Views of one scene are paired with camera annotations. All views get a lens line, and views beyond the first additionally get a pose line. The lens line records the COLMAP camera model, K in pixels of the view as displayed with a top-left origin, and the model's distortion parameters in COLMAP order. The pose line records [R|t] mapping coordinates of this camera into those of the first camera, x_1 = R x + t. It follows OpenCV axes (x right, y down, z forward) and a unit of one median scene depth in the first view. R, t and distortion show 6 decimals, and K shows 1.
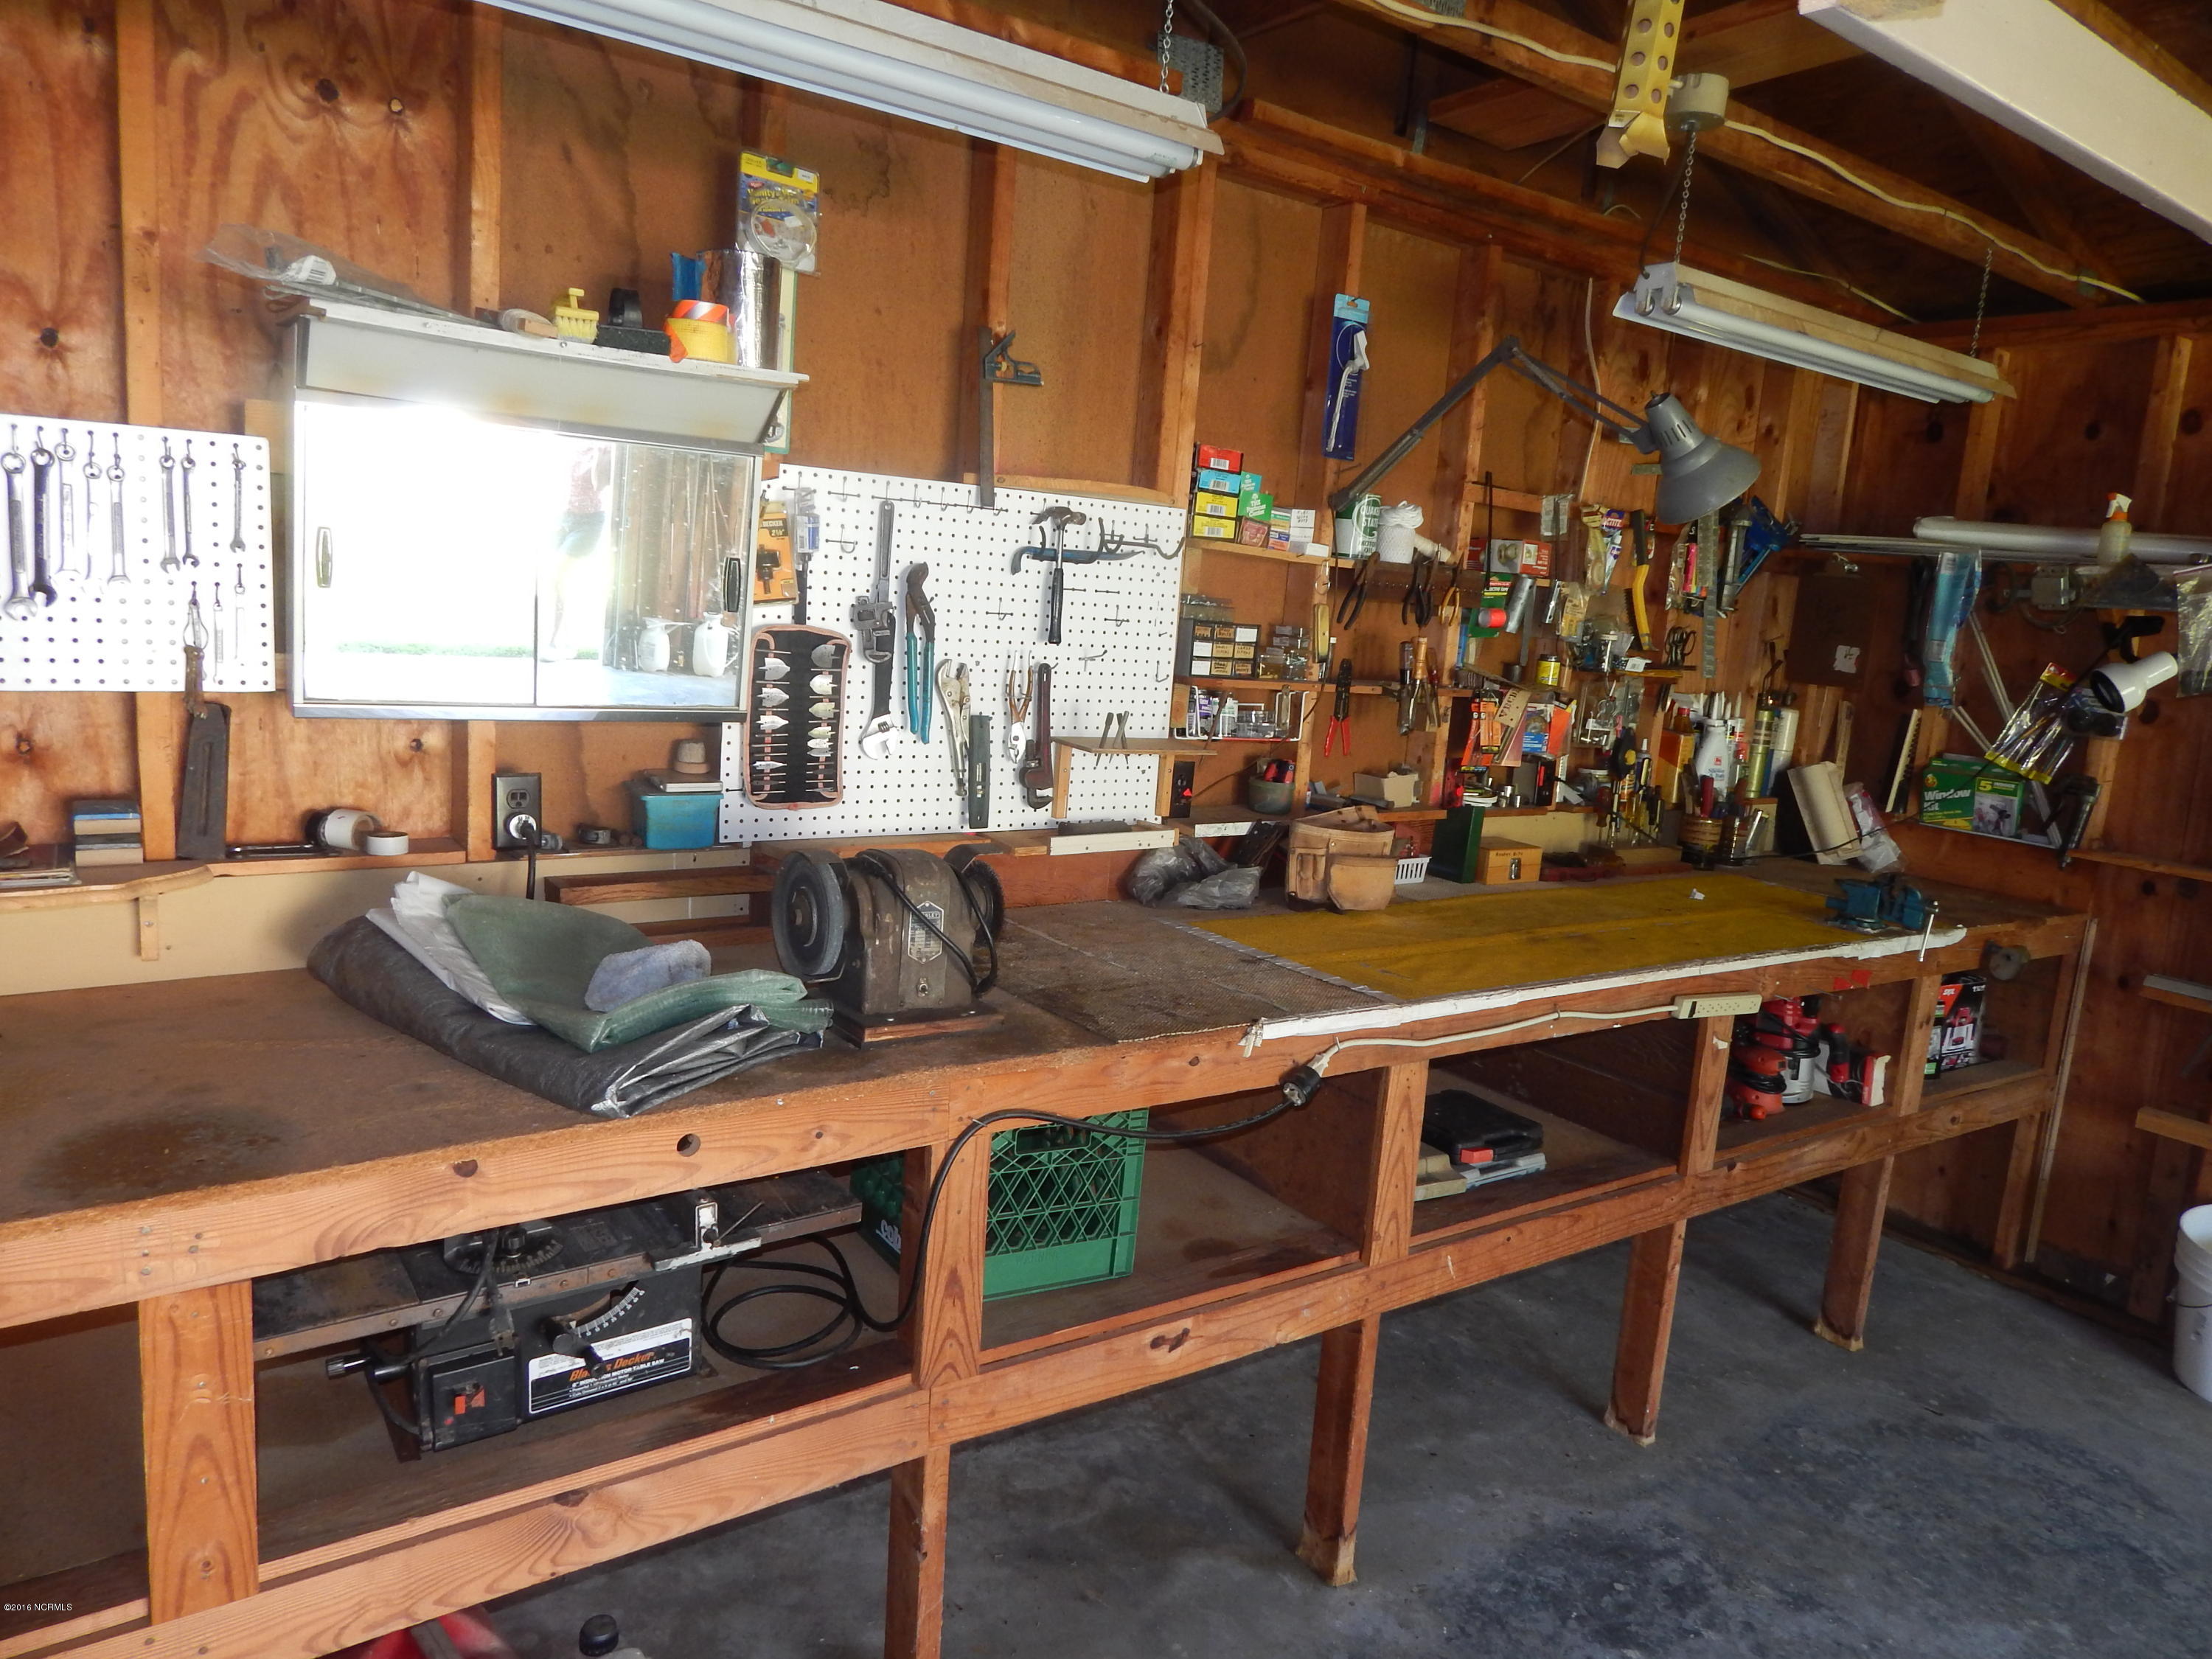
lens RADIAL K [[1448.4, 0, 1111.4], [0, 1448.4, 823.8], [0, 0, 1]] dist [-0.004956, -0.007209]
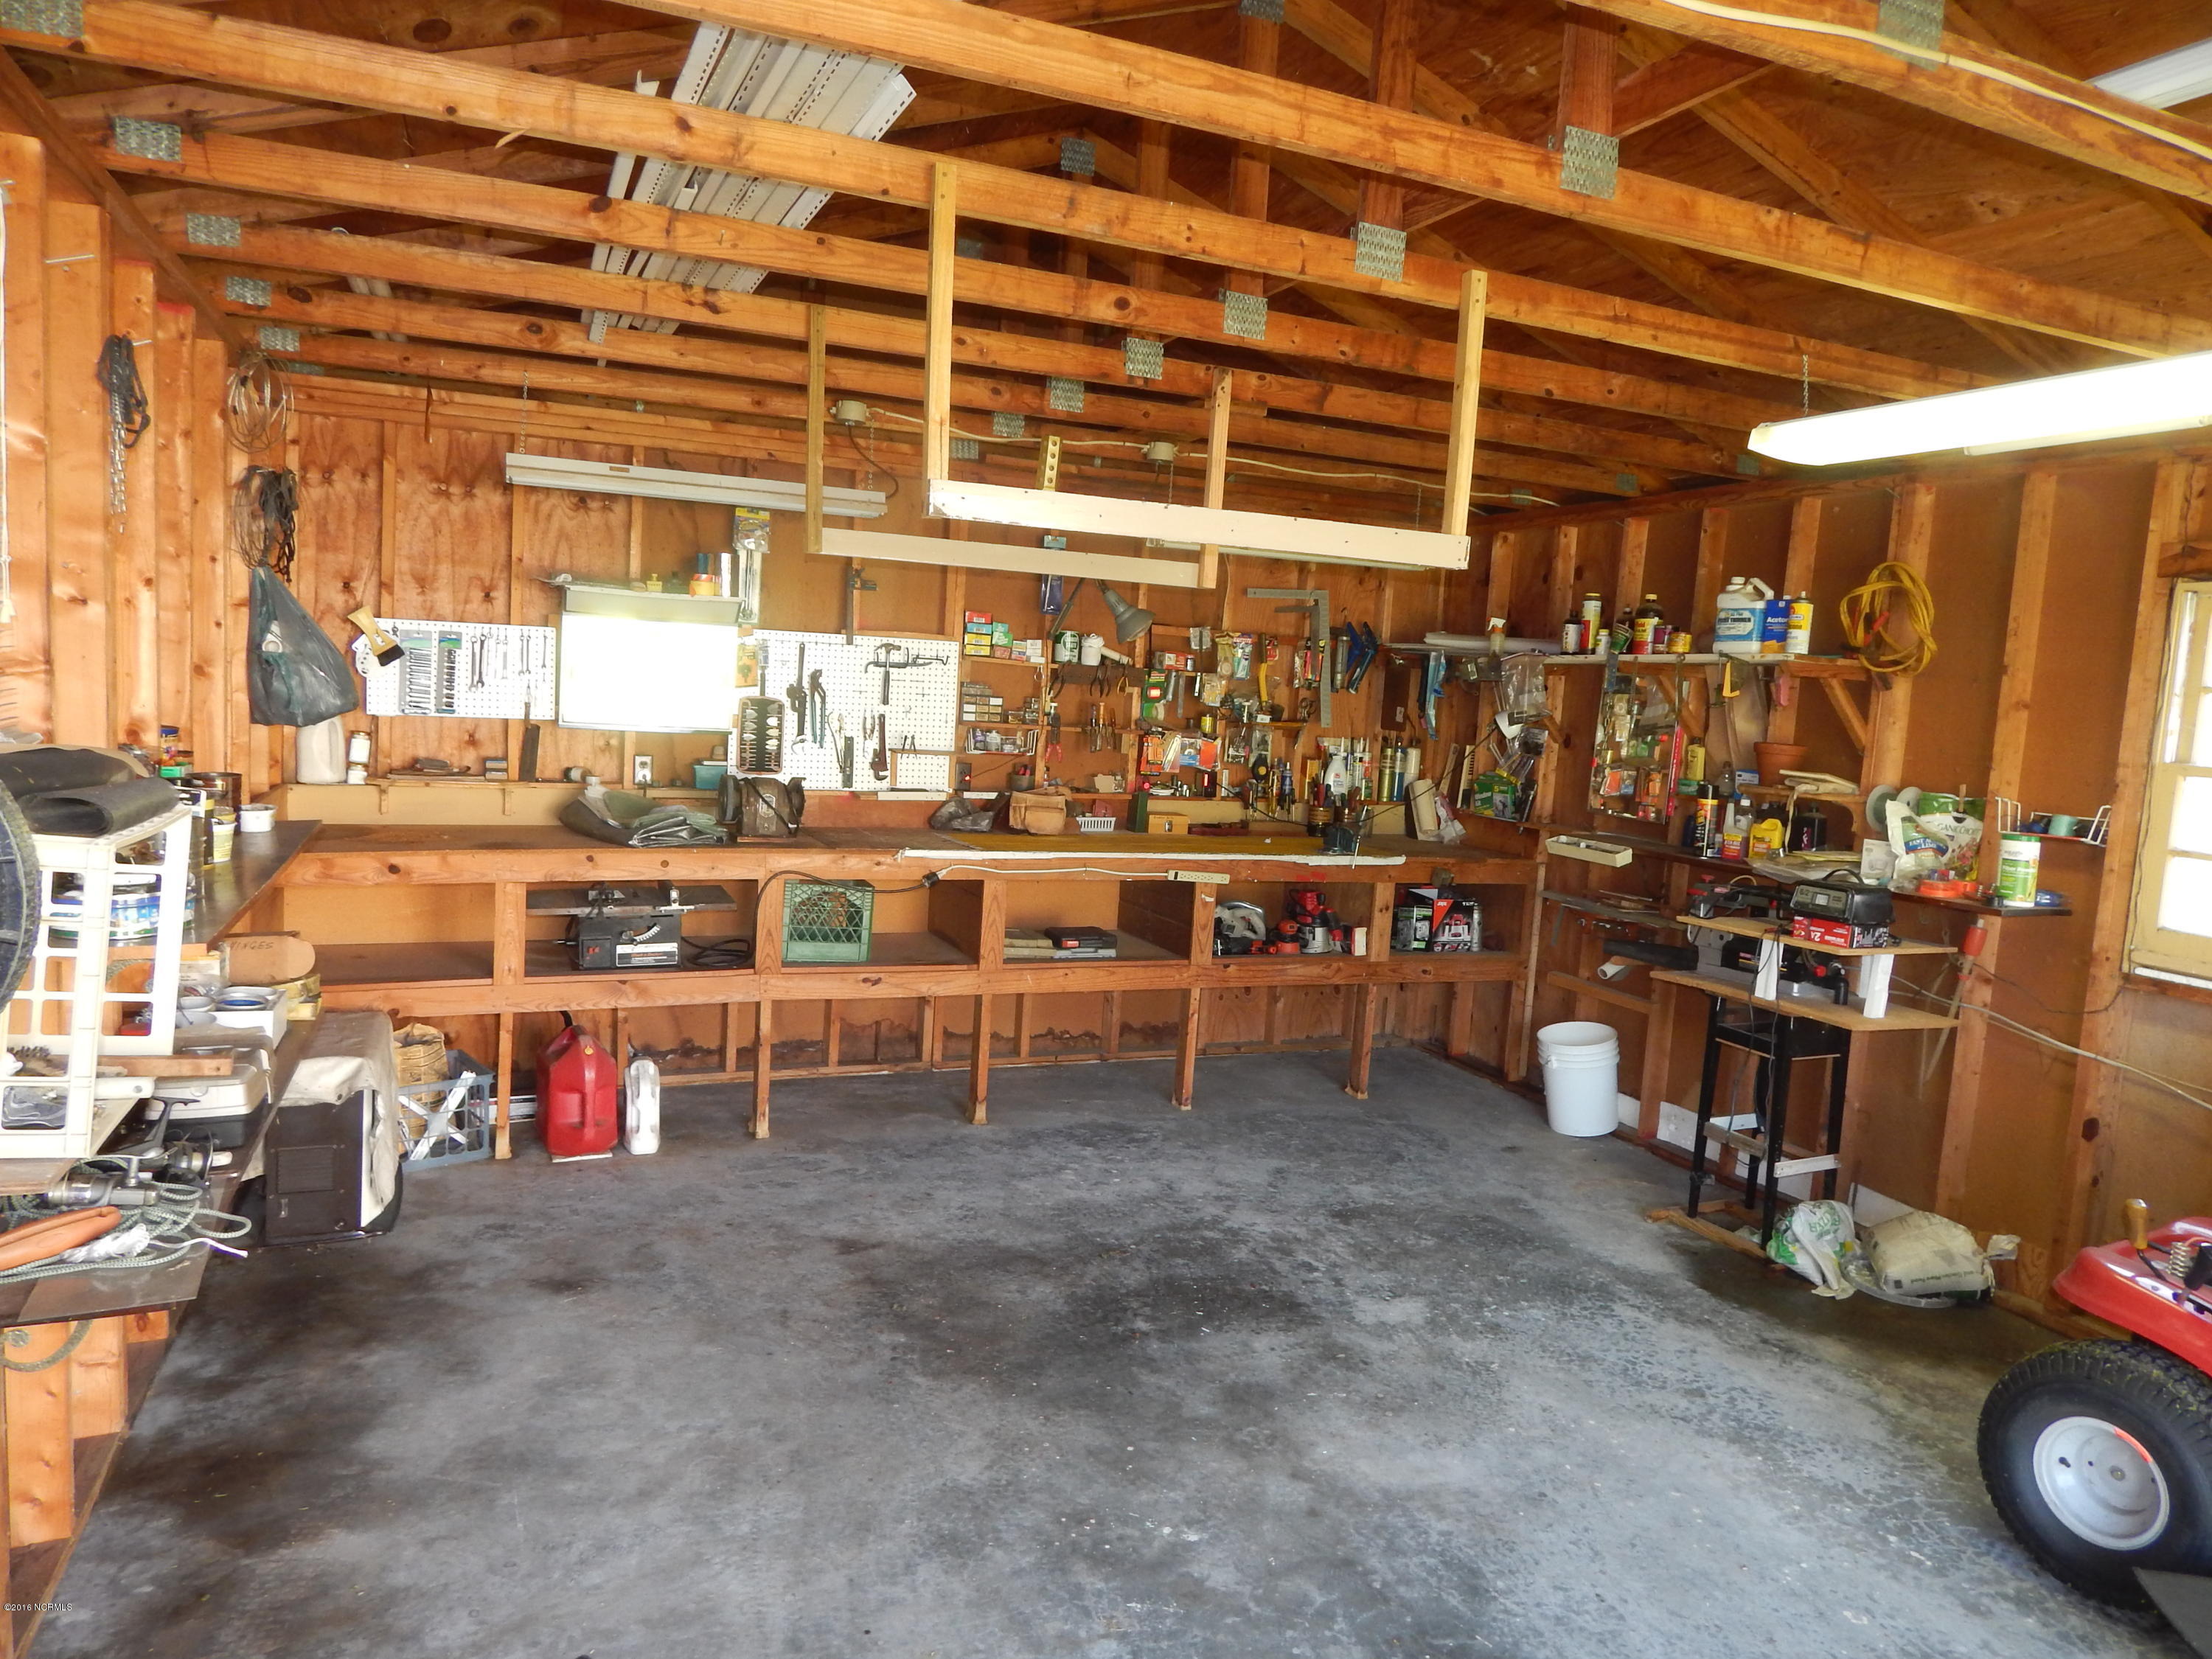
lens RADIAL K [[1448.4, 0, 1111.4], [0, 1448.4, 823.8], [0, 0, 1]] dist [-0.004956, -0.007209]
pose [[0.976260, -0.000967, -0.216598, 0.789586], [-0.016976, 0.996572, -0.080967, 0.233349], [0.215934, 0.082722, 0.972897, -1.074368]]
